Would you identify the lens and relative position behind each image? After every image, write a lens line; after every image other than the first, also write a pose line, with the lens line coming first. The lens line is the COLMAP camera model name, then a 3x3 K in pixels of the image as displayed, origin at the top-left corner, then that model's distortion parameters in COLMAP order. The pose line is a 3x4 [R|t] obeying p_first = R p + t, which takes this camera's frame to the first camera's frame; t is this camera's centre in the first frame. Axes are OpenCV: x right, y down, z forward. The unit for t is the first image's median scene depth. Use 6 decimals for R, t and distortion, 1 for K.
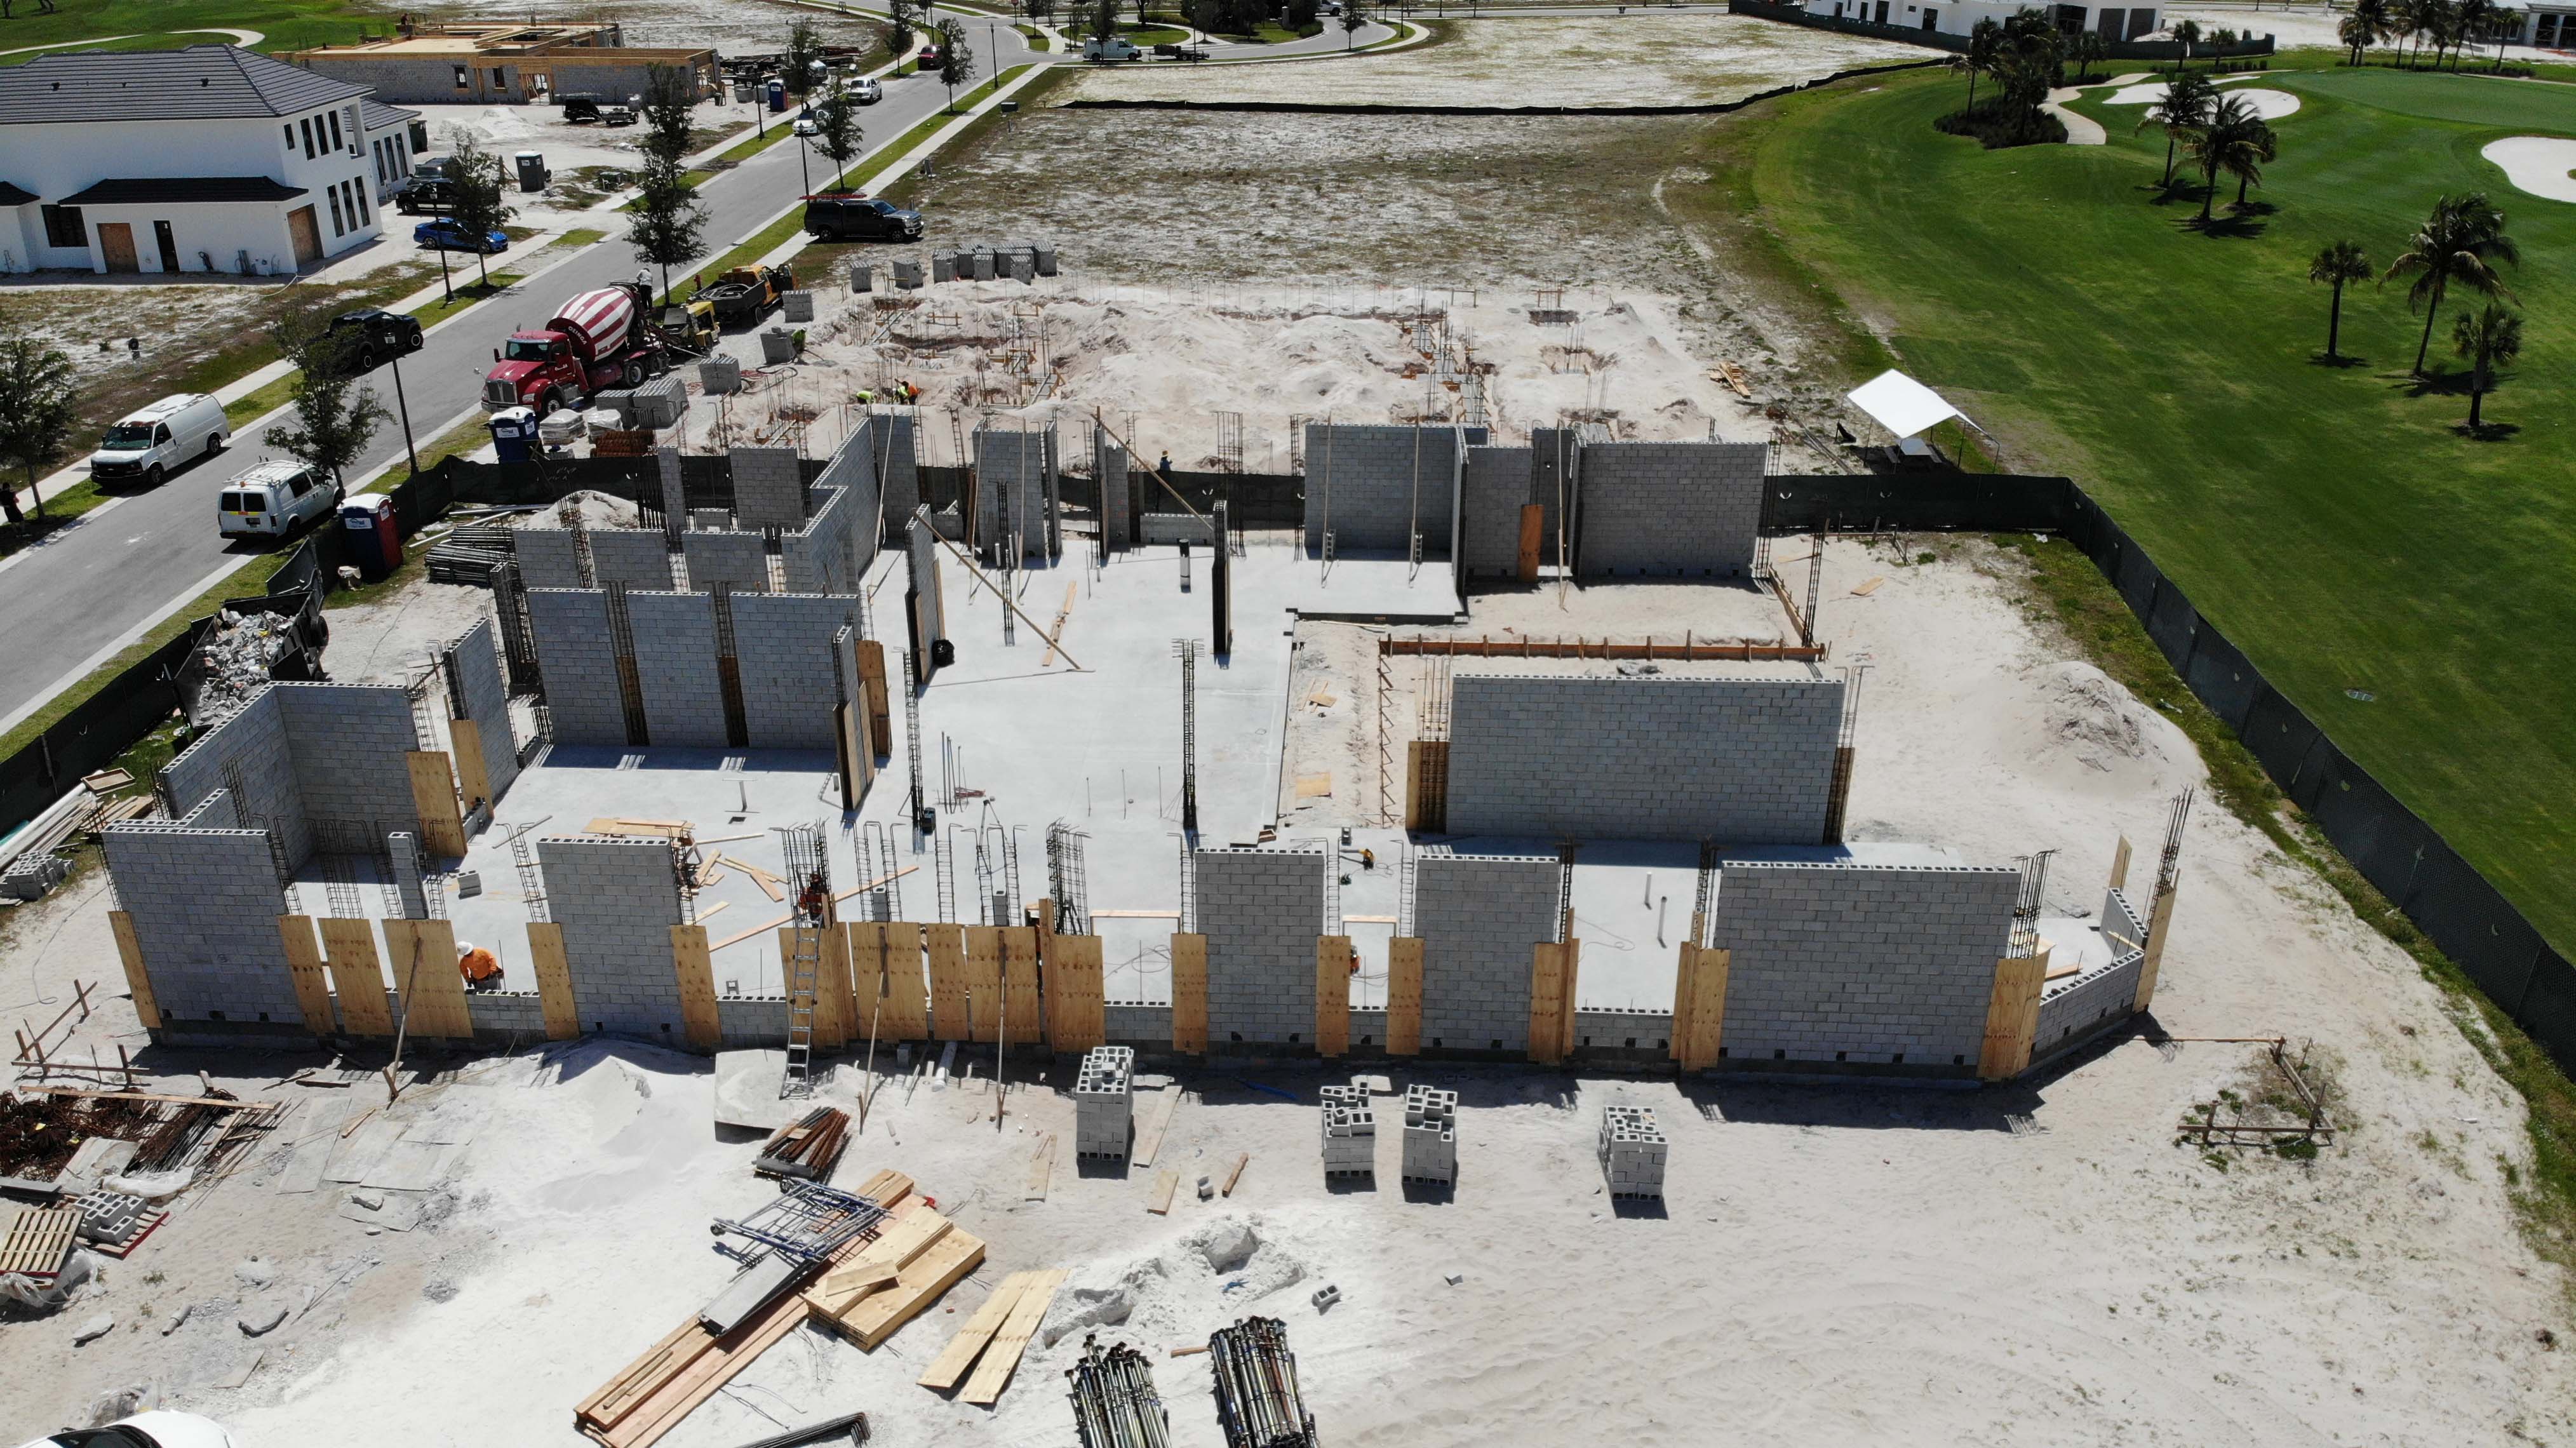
lens RADIAL K [[1863.3, 0, 1300.5], [0, 1863.3, 725.3], [0, 0, 1]] dist [0.111283, -0.249828]
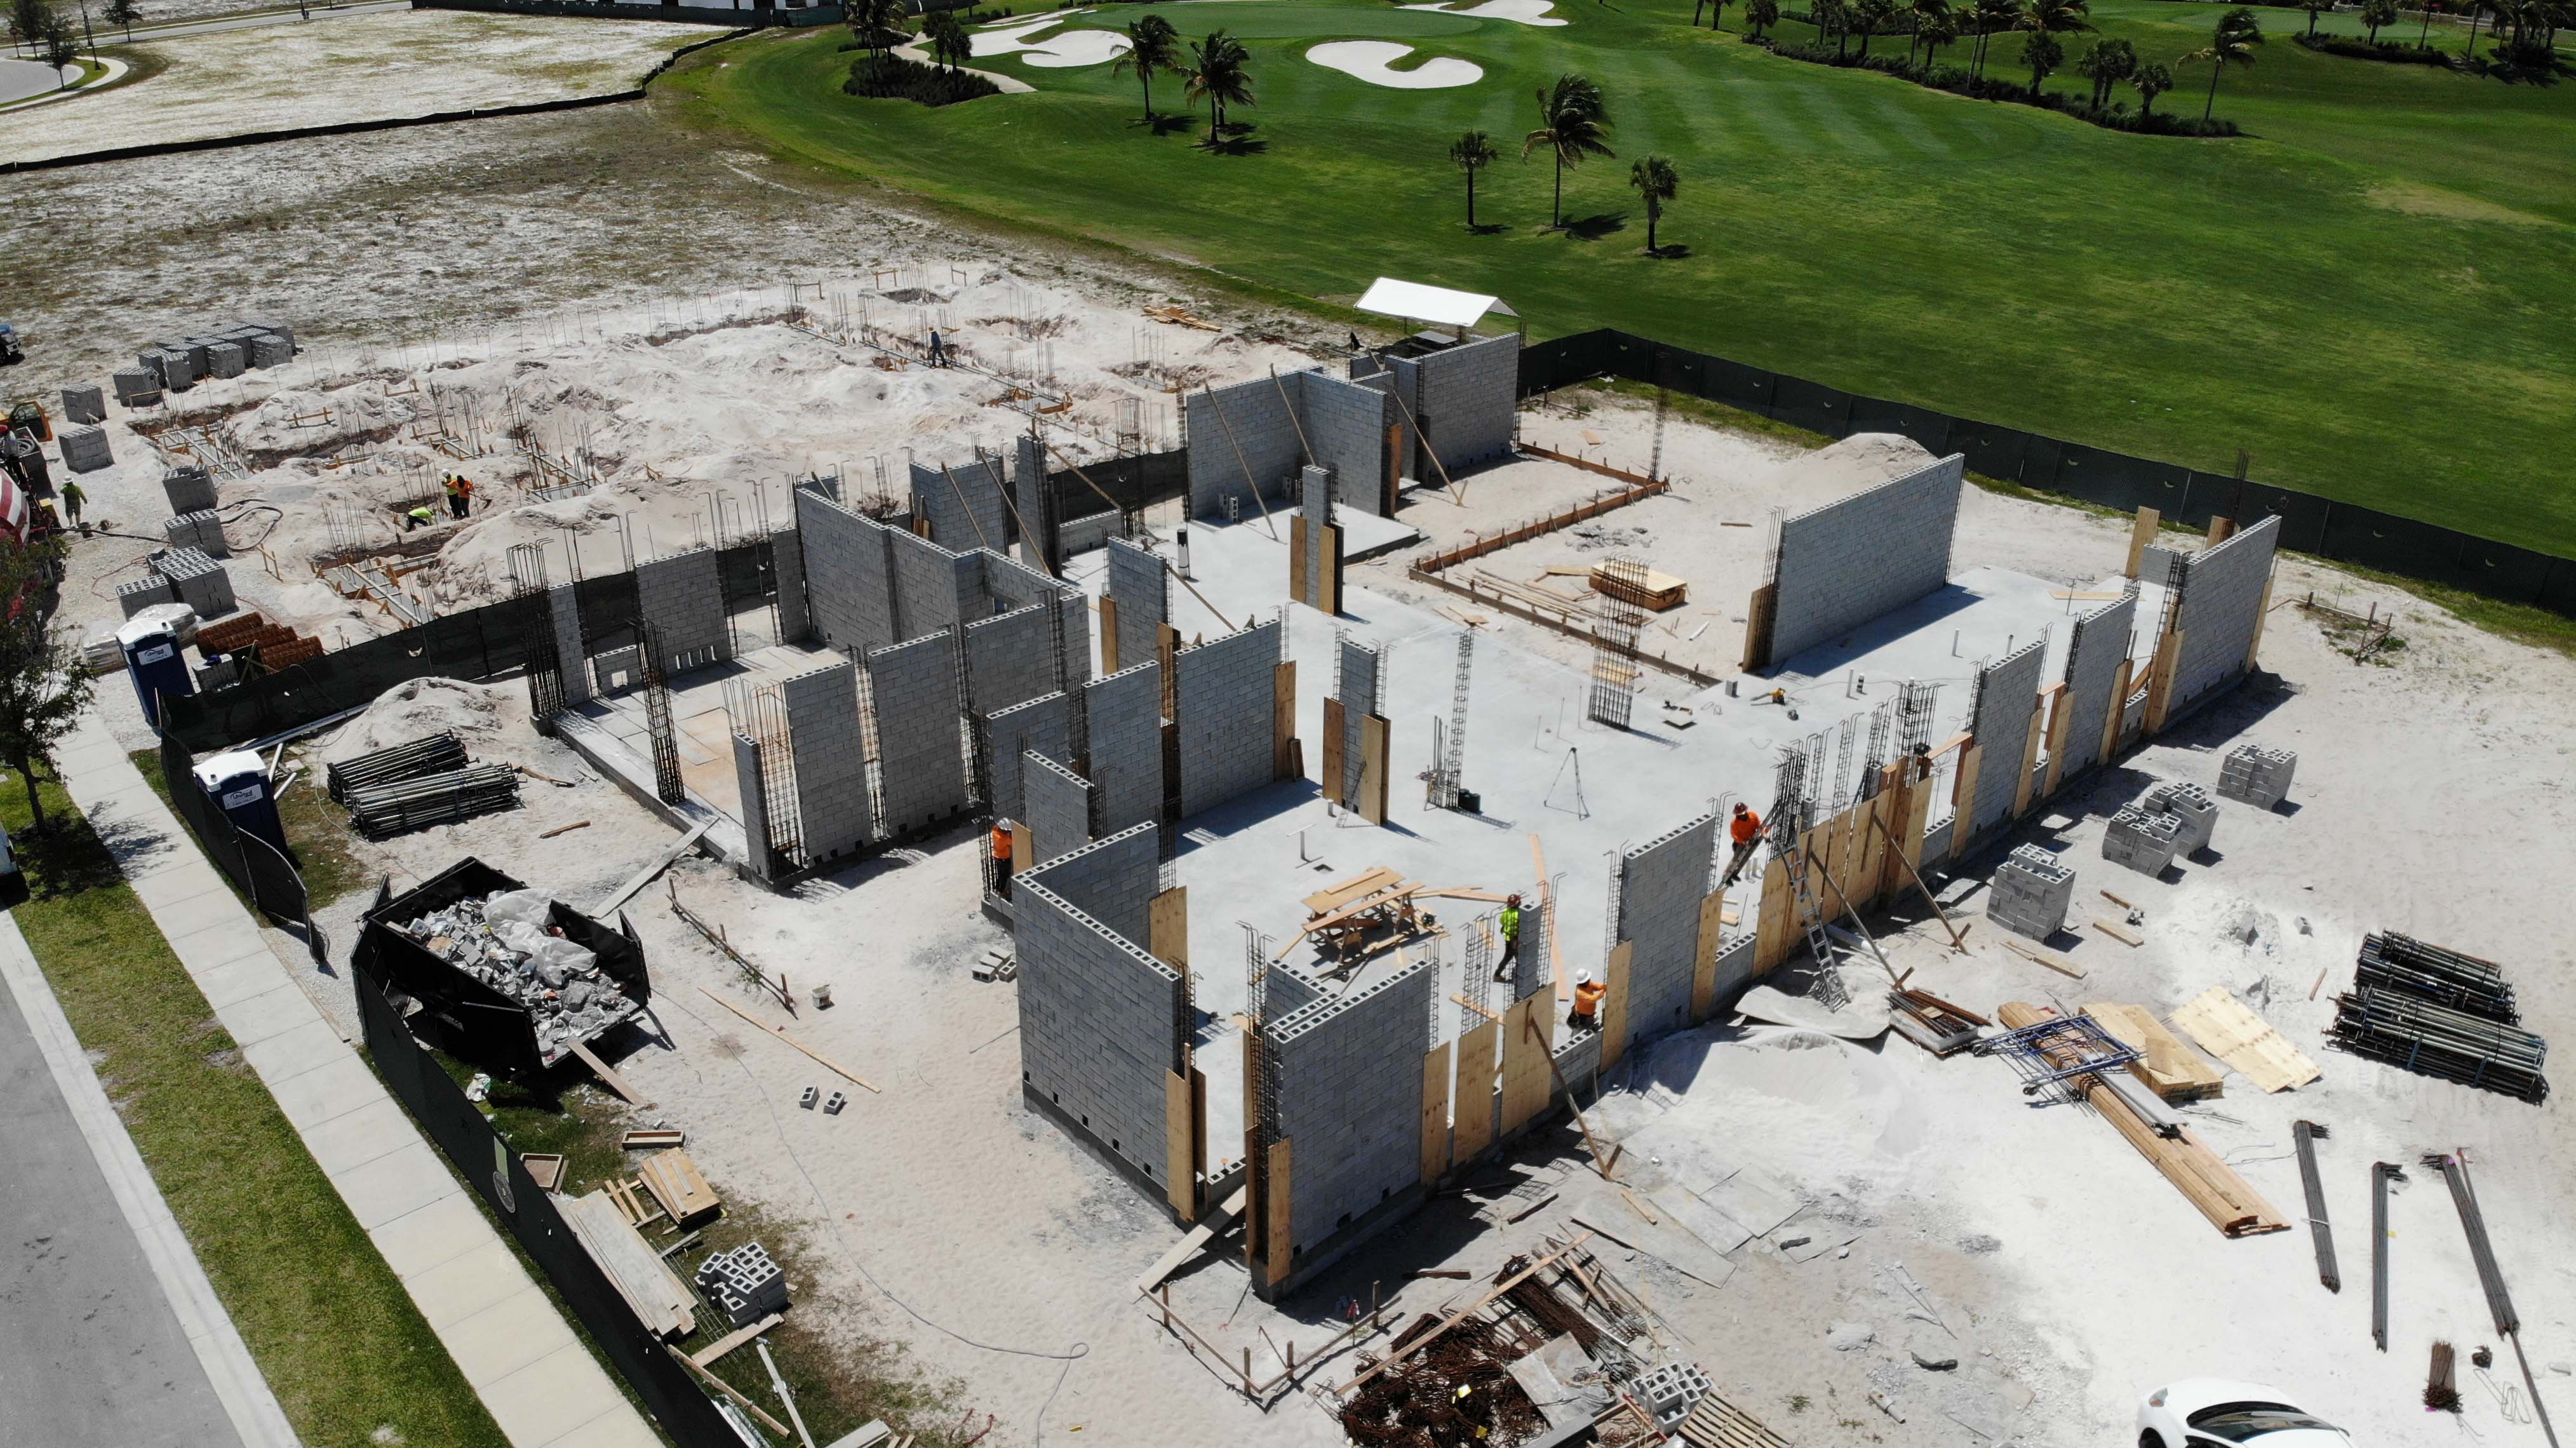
lens RADIAL K [[1863.3, 0, 1300.5], [0, 1863.3, 725.3], [0, 0, 1]] dist [0.111283, -0.249828]
pose [[0.712714, -0.303948, 0.632182, -0.774770], [0.298624, 0.946969, 0.118630, -0.115986], [-0.634714, 0.104235, 0.765685, 0.261257]]
